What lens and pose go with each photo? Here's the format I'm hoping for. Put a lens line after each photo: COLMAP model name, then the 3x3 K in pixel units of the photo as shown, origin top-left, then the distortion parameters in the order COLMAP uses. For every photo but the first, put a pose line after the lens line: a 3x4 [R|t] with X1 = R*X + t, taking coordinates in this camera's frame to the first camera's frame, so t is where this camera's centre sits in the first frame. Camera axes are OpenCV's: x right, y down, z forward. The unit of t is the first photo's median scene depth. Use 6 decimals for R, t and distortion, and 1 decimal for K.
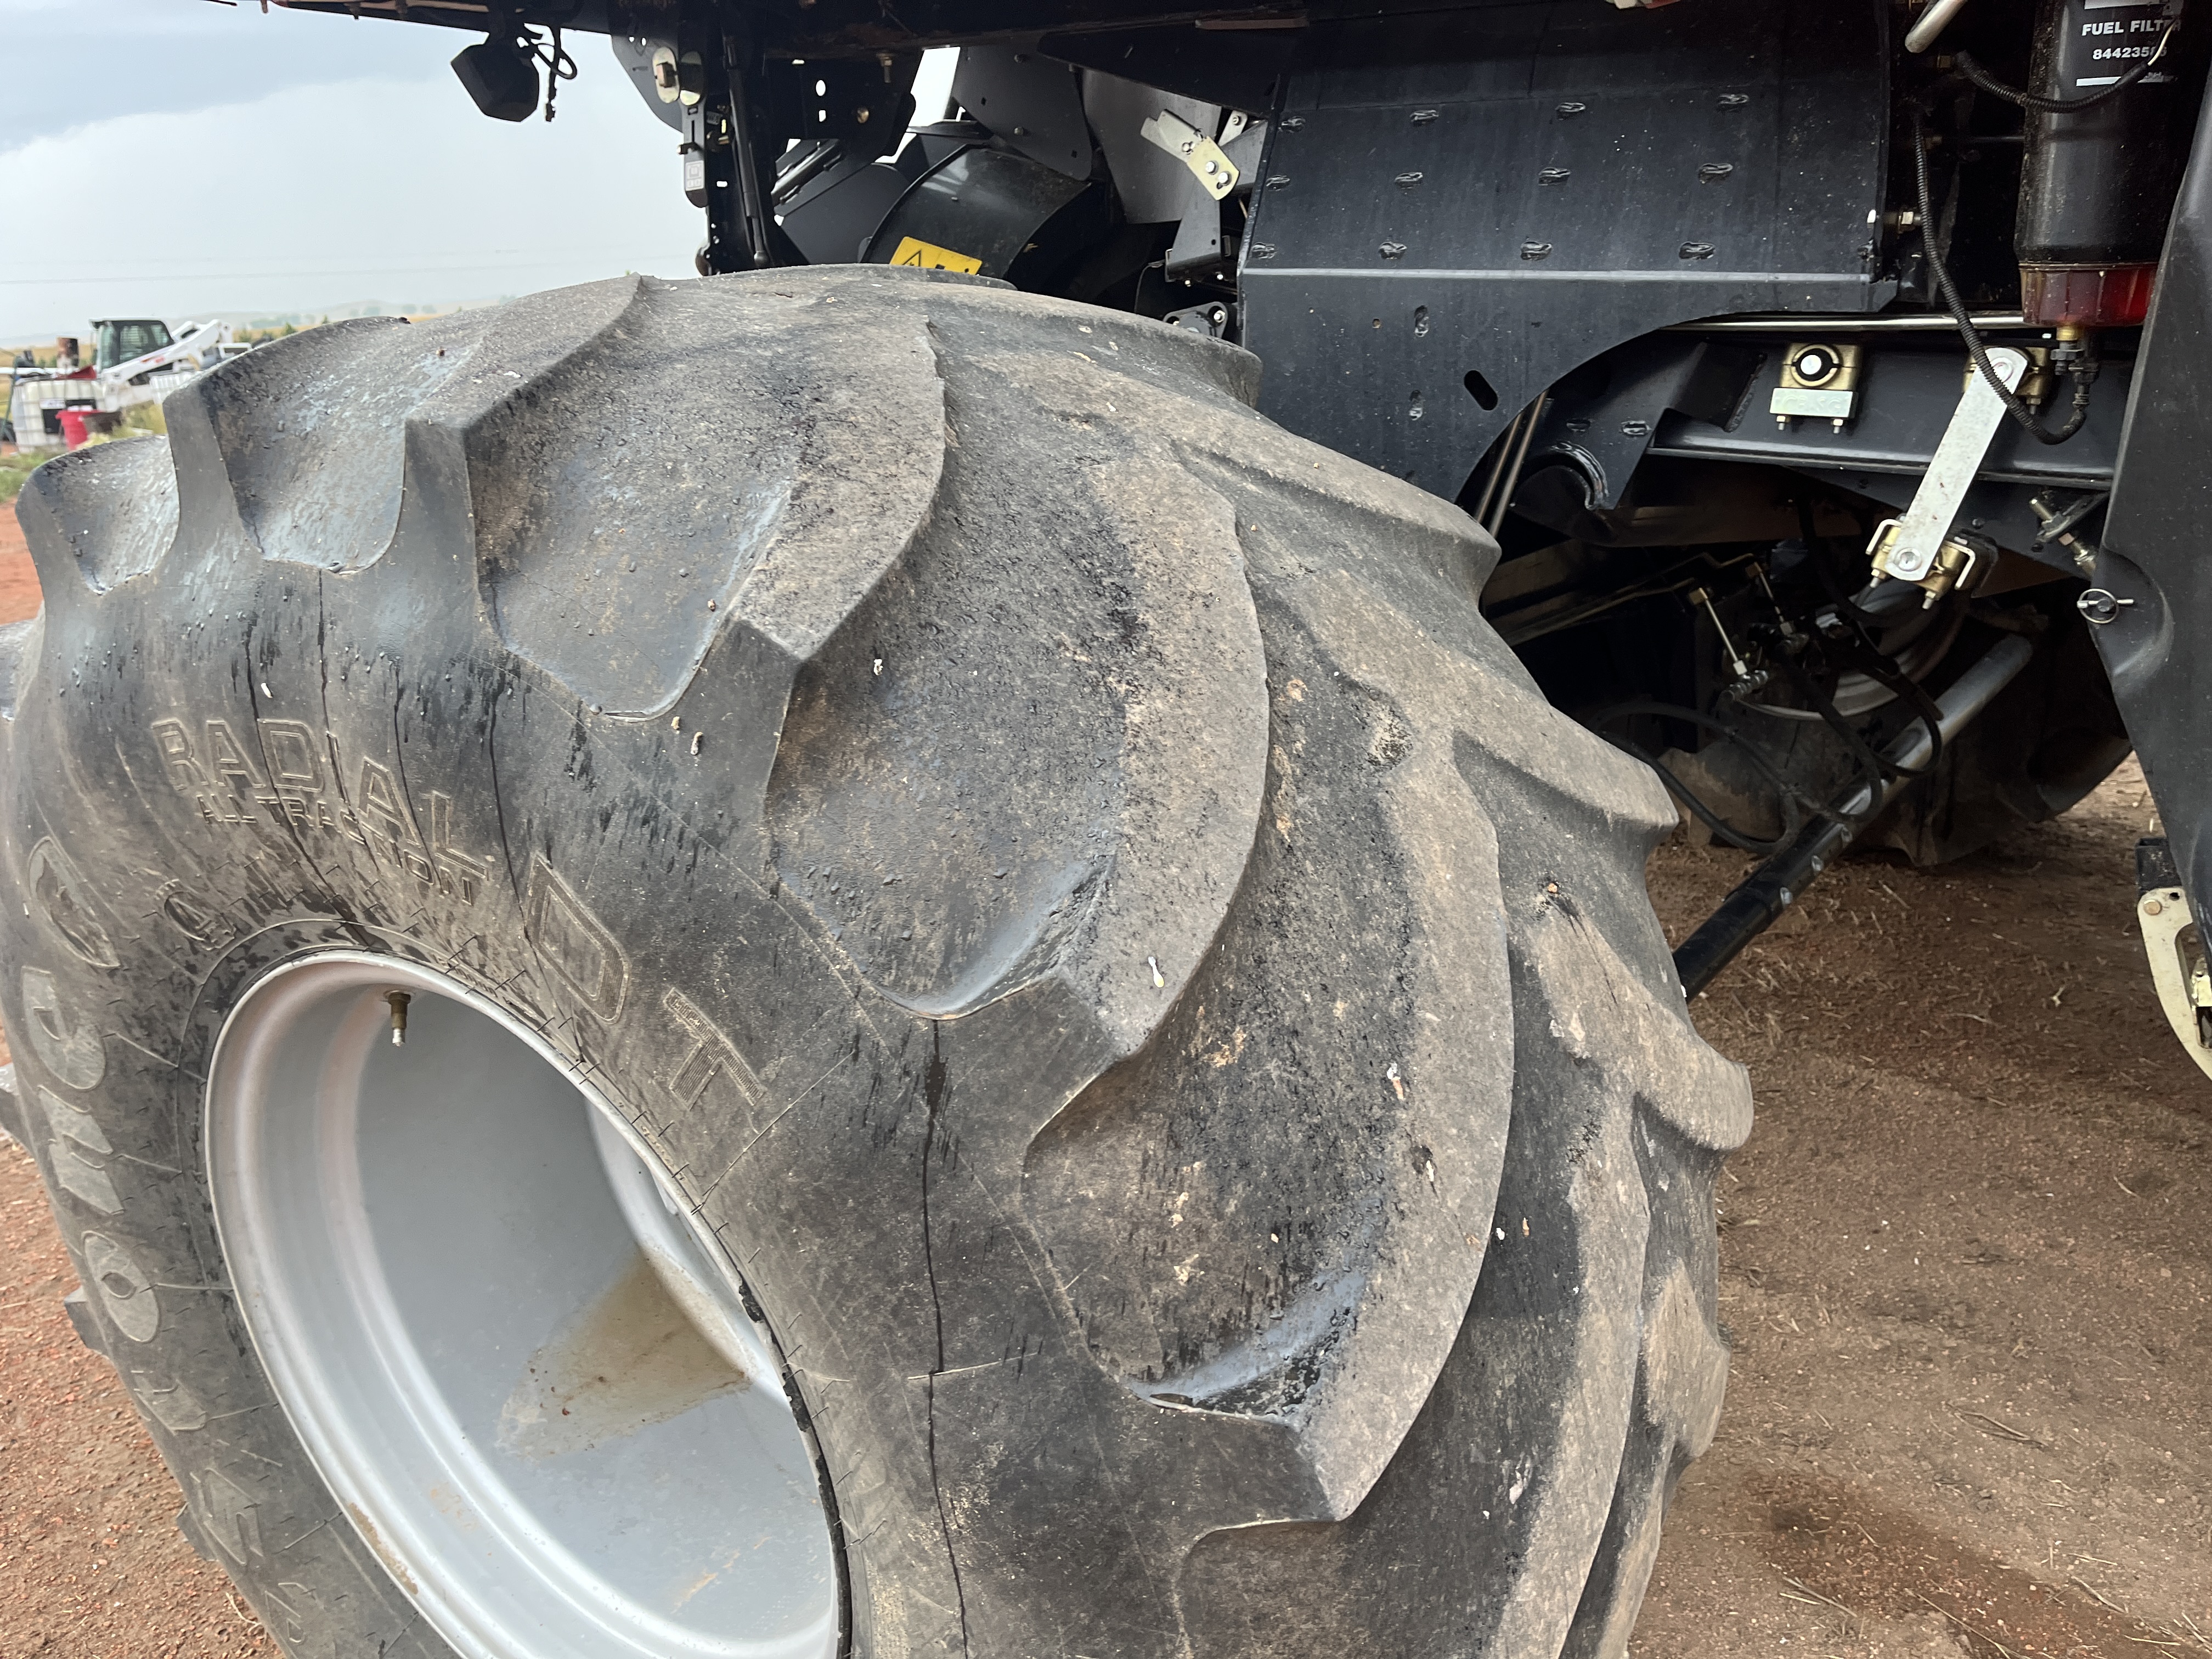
lens RADIAL K [[1679.9, 0, 1115.6], [0, 1679.9, 860.1], [0, 0, 1]] dist [0.048021, -0.074543]
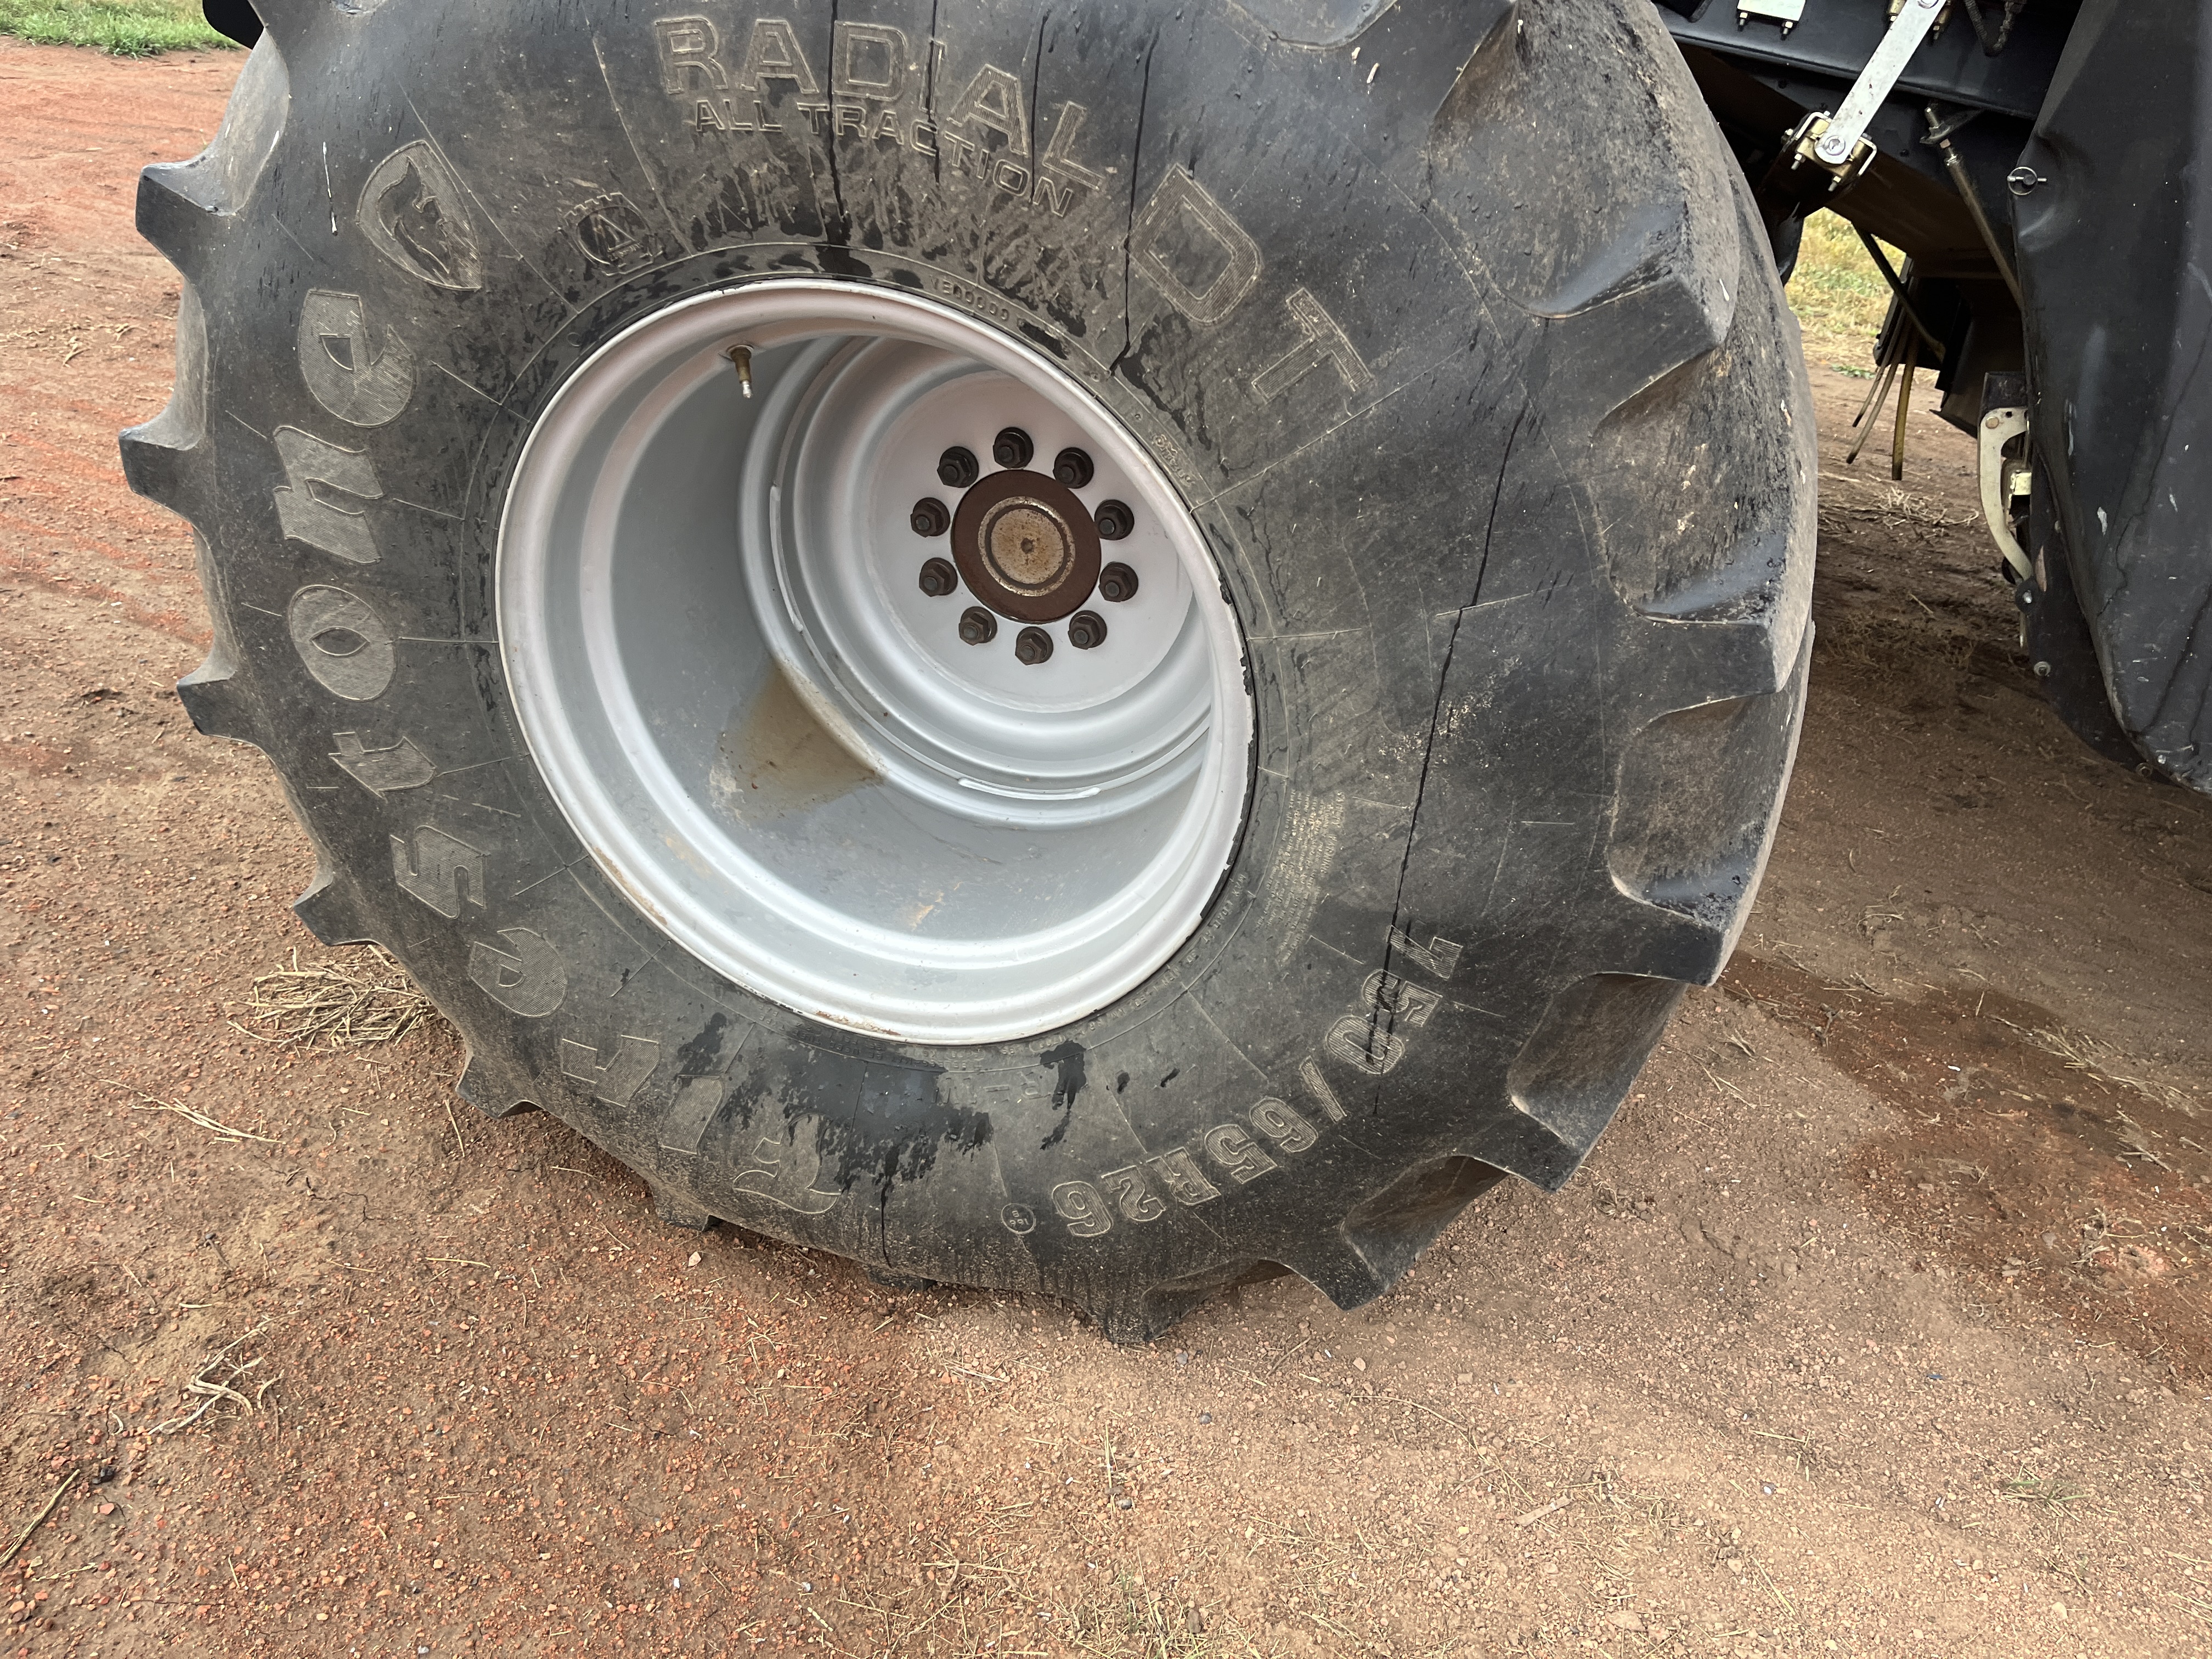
lens RADIAL K [[1661.7, 0, 1119.3], [0, 1661.7, 830.6], [0, 0, 1]] dist [0.058576, -0.076324]
pose [[0.946943, 0.009159, 0.321271, -0.787031], [-0.066280, 0.983673, 0.167316, 0.273295], [-0.314493, -0.179733, 0.932089, -0.177335]]
